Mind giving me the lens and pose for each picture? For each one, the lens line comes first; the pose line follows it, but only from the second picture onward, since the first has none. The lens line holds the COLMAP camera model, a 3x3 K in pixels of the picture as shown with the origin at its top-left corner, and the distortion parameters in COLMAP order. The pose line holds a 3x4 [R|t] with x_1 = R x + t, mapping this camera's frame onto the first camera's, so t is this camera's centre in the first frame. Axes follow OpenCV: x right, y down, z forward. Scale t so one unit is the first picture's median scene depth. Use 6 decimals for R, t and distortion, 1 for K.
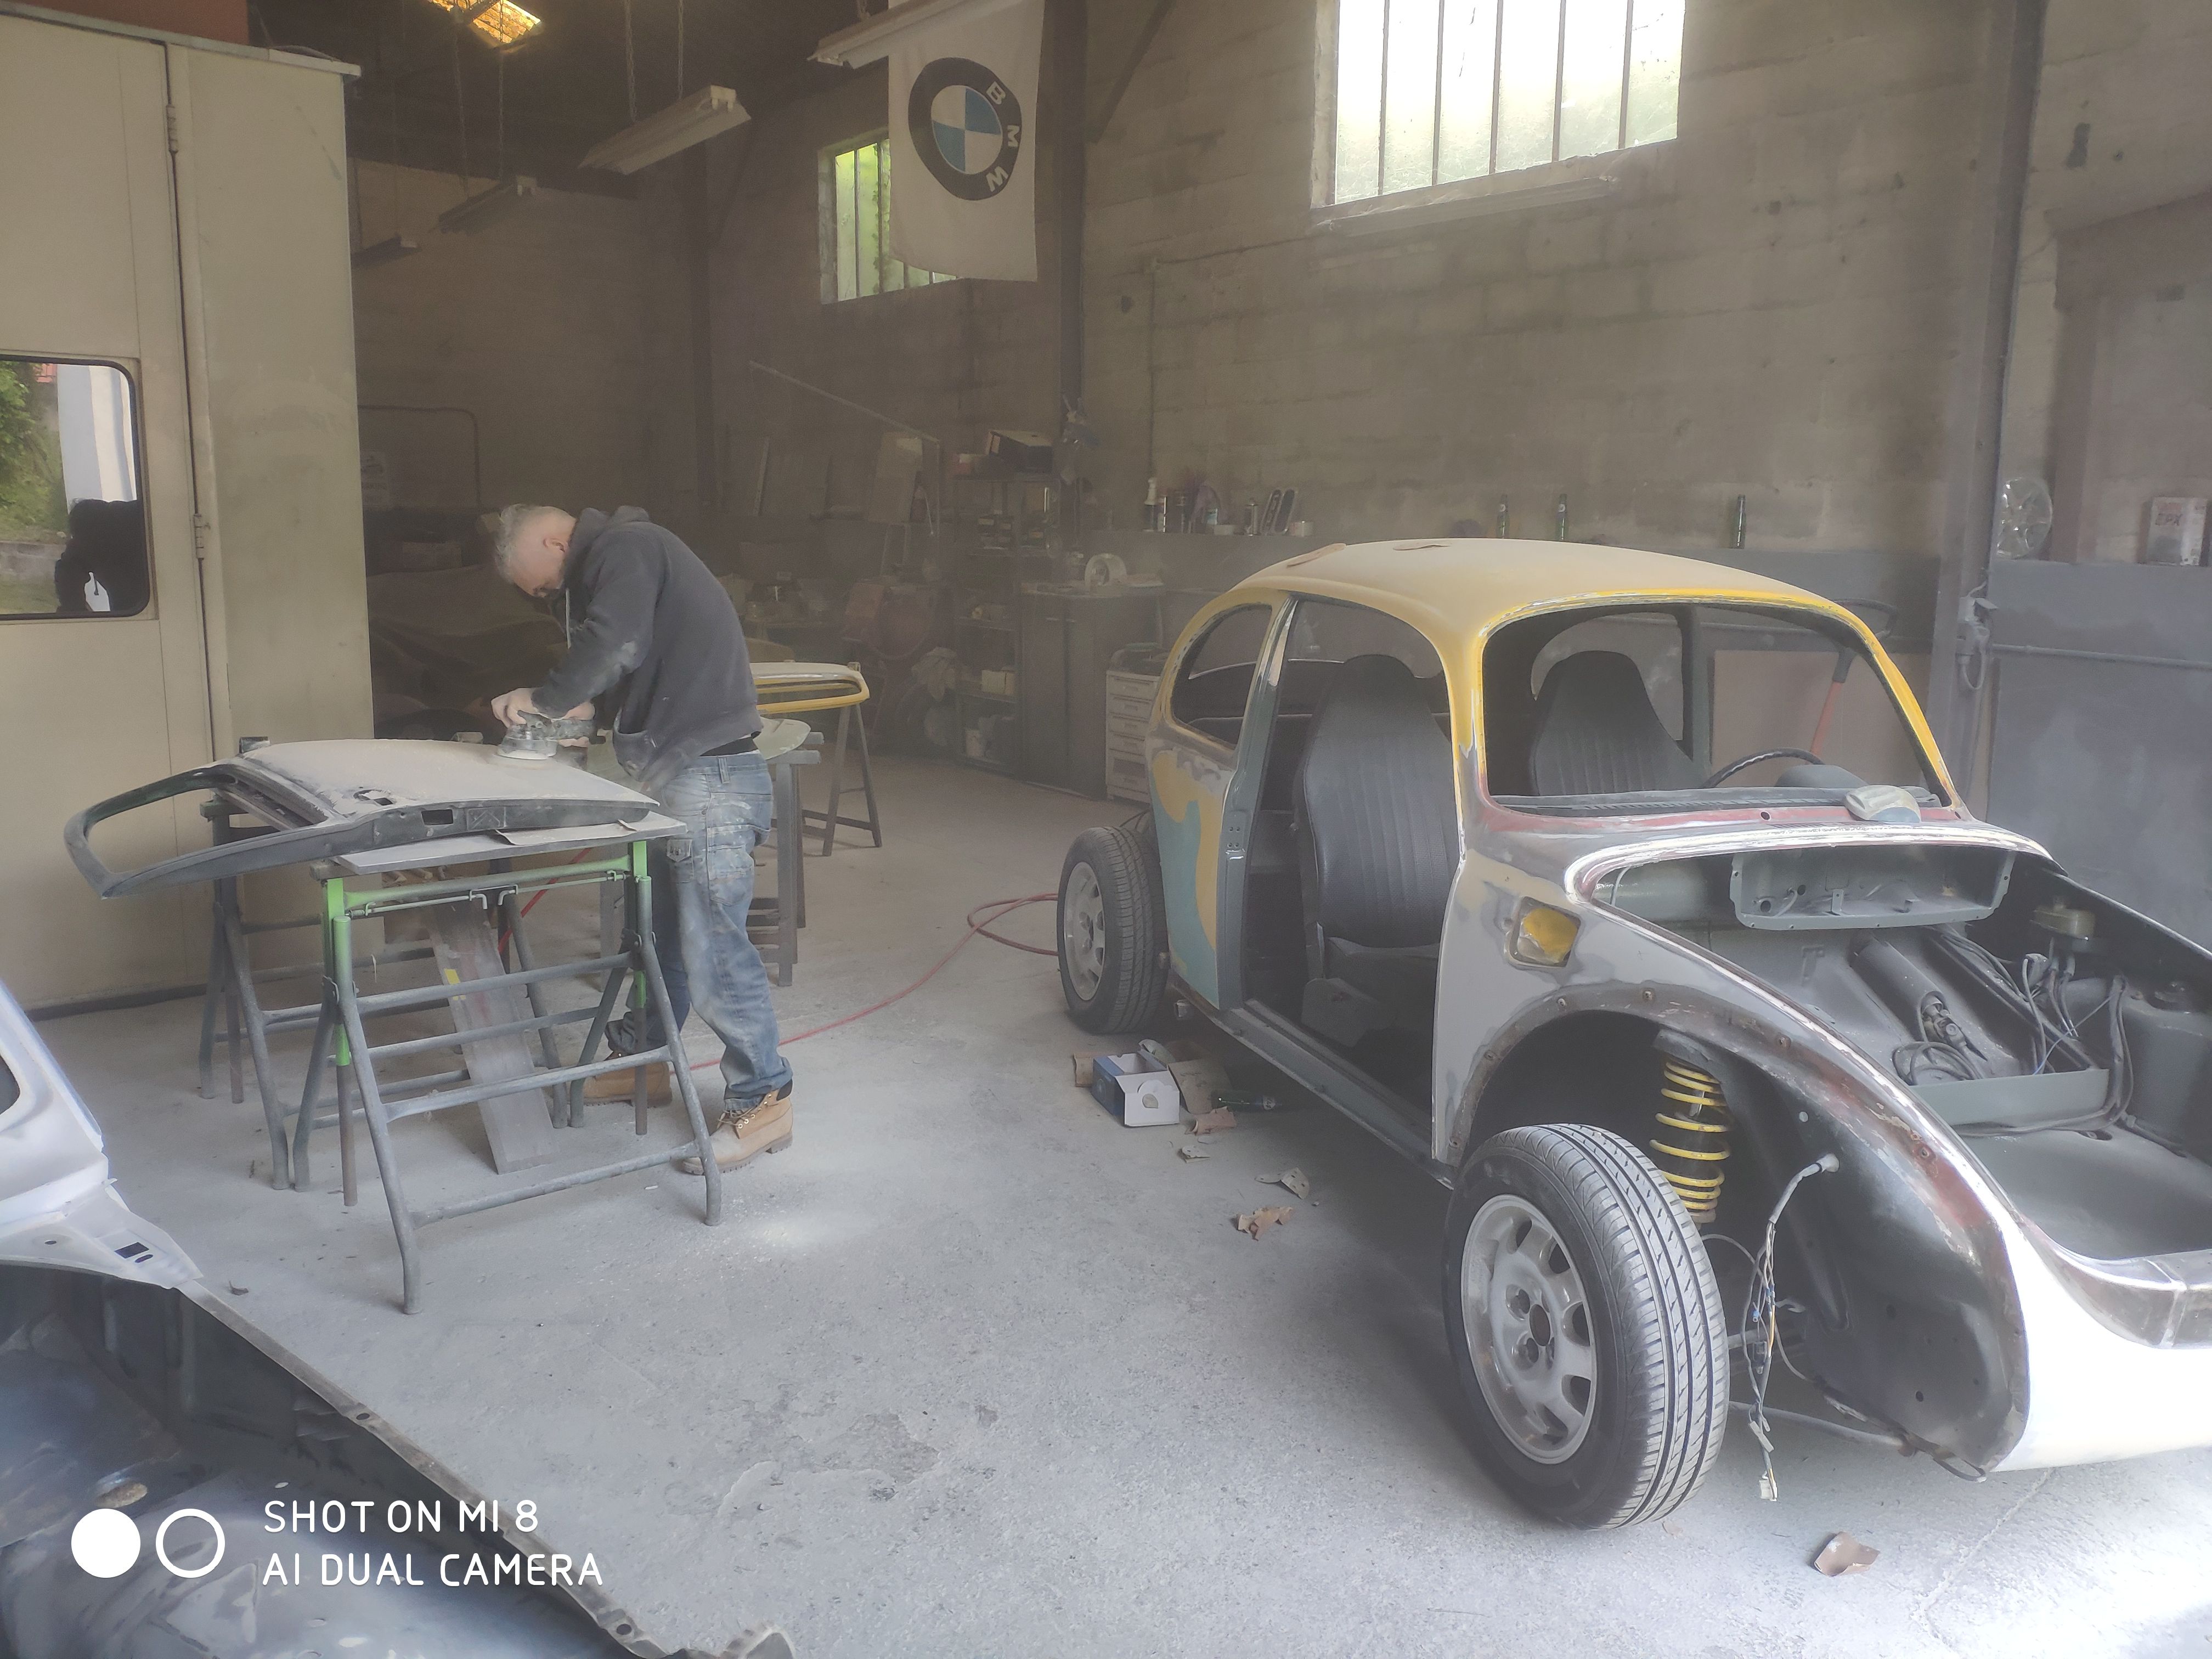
lens RADIAL K [[1788.4, 0, 1106.0], [0, 1788.4, 829.5], [0, 0, 1]] dist [0.012459, -0.045460]
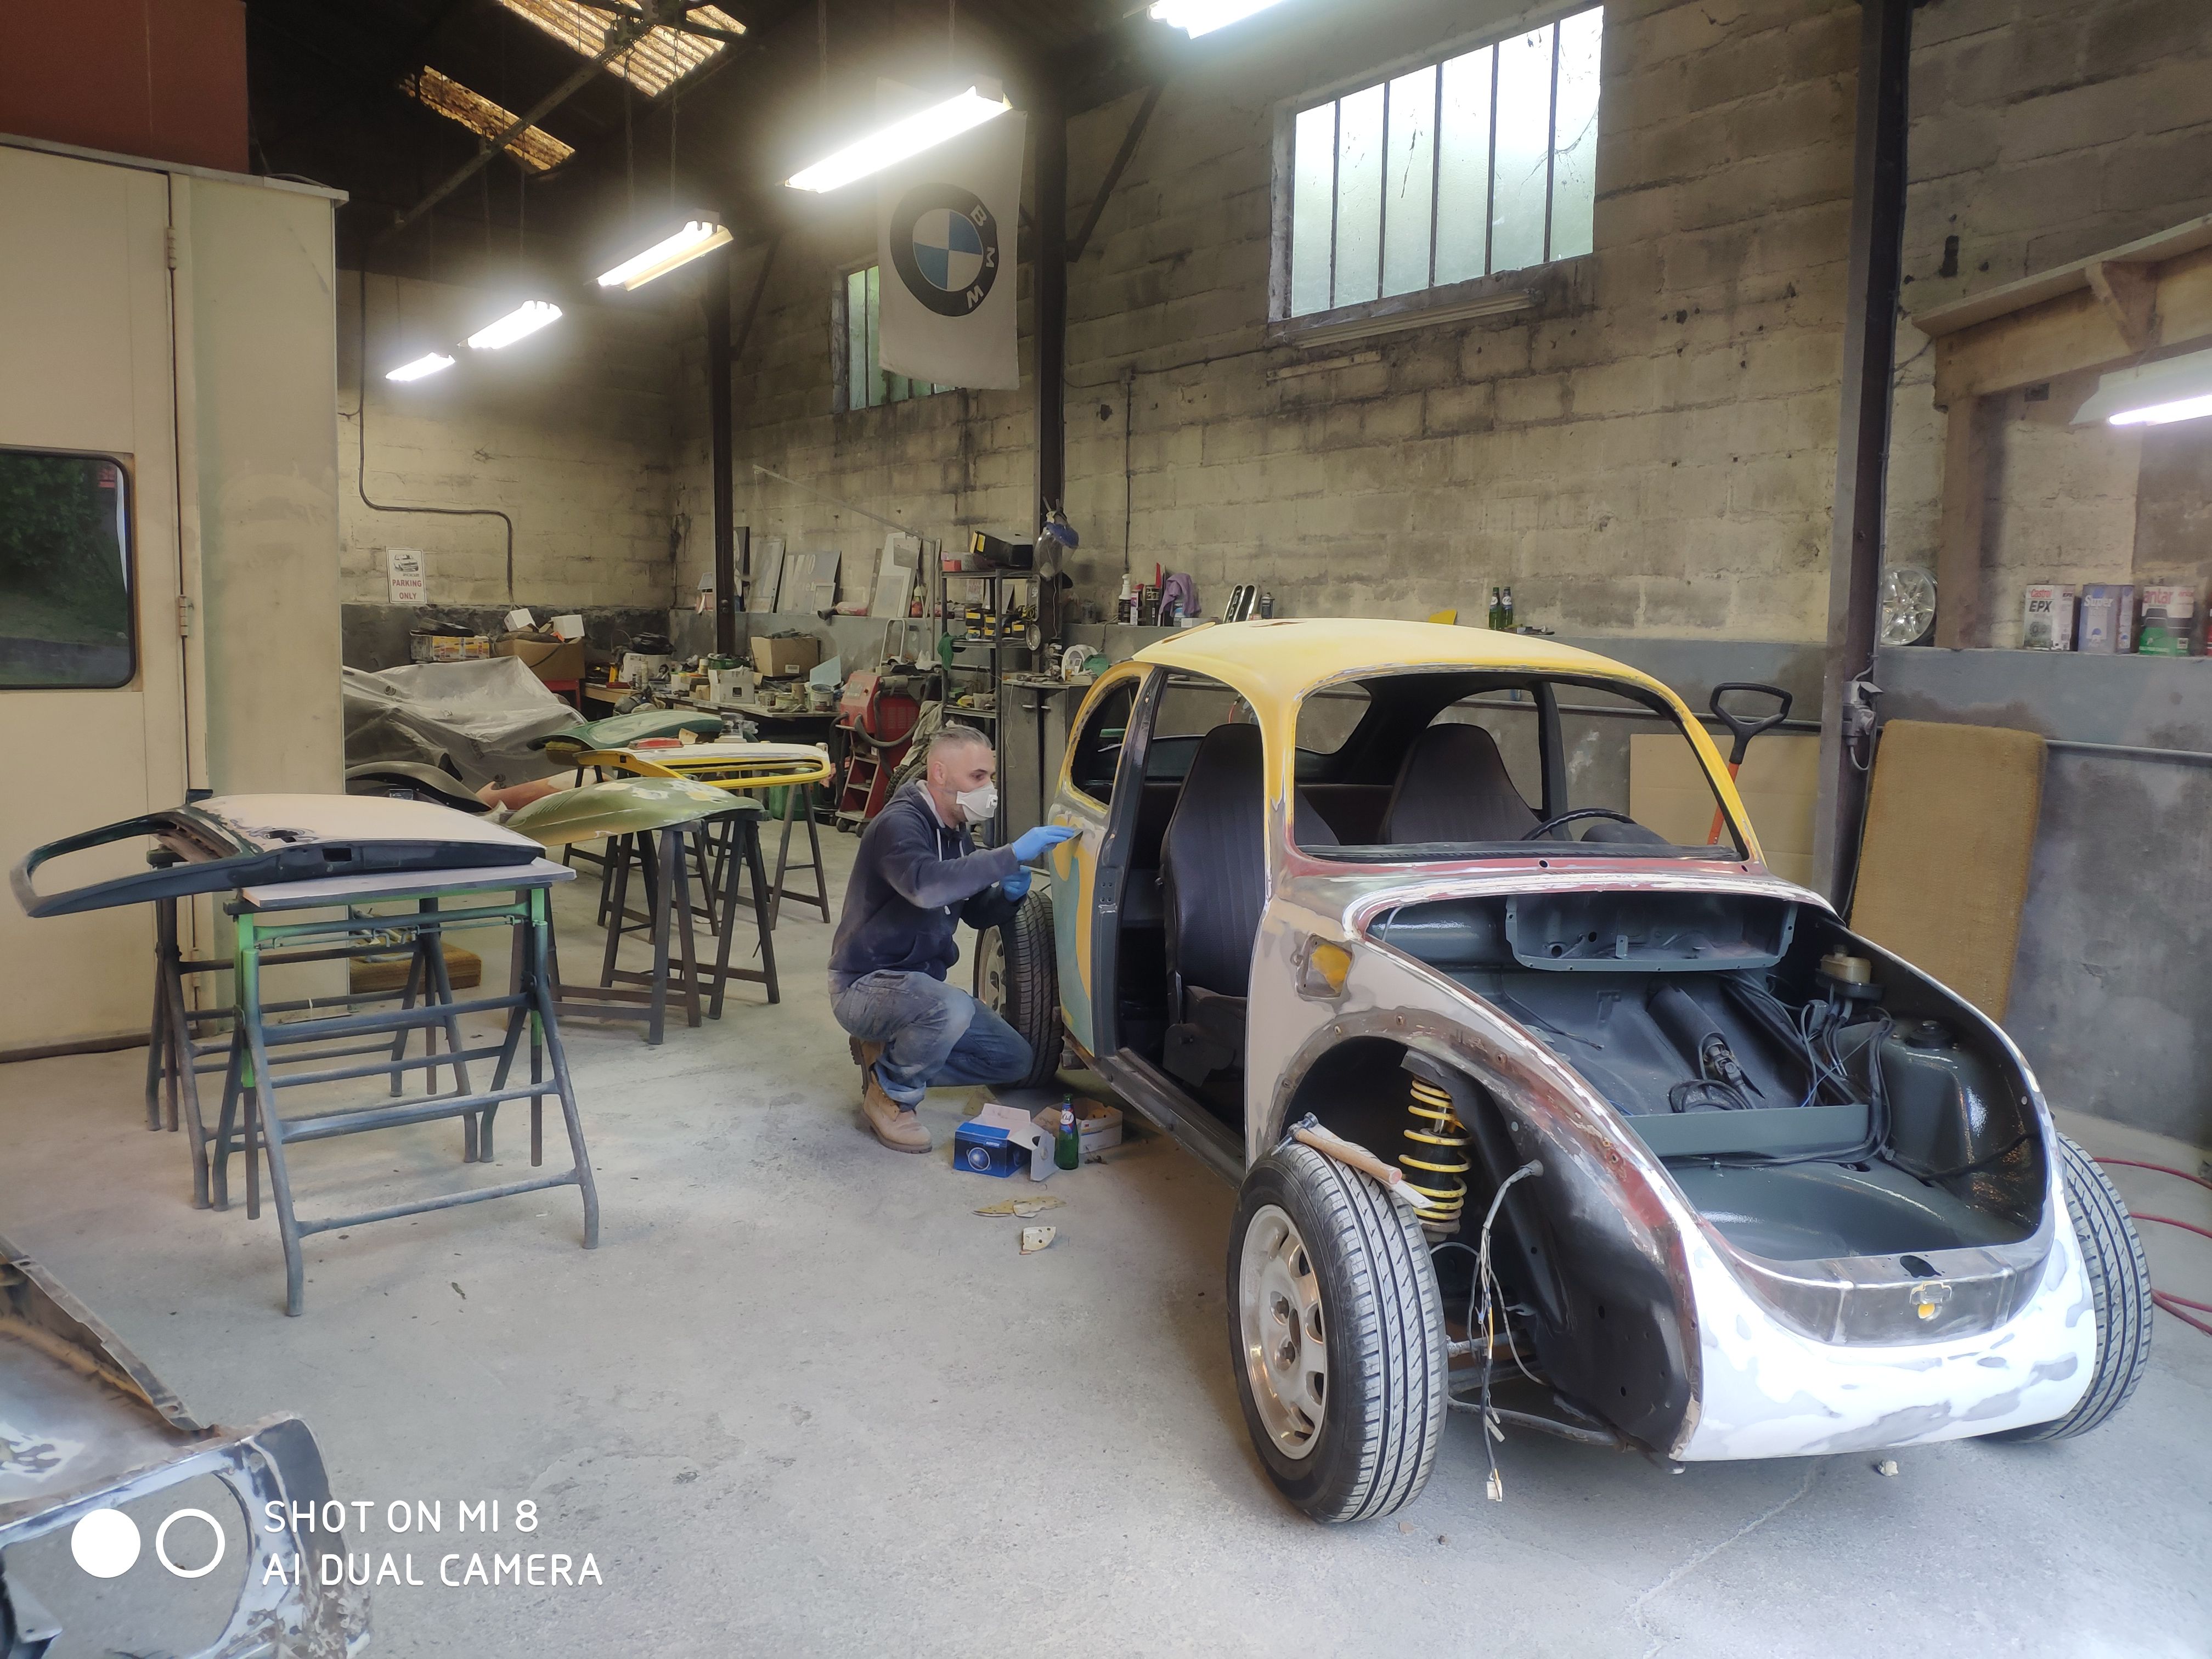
lens RADIAL K [[1742.9, 0, 1054.8], [0, 1742.9, 786.9], [0, 0, 1]] dist [0.075207, -0.161684]
pose [[0.999316, 0.007303, -0.036241, 0.106416], [-0.010036, 0.997072, -0.075808, 0.027716], [0.035581, 0.076120, 0.996464, -0.062966]]
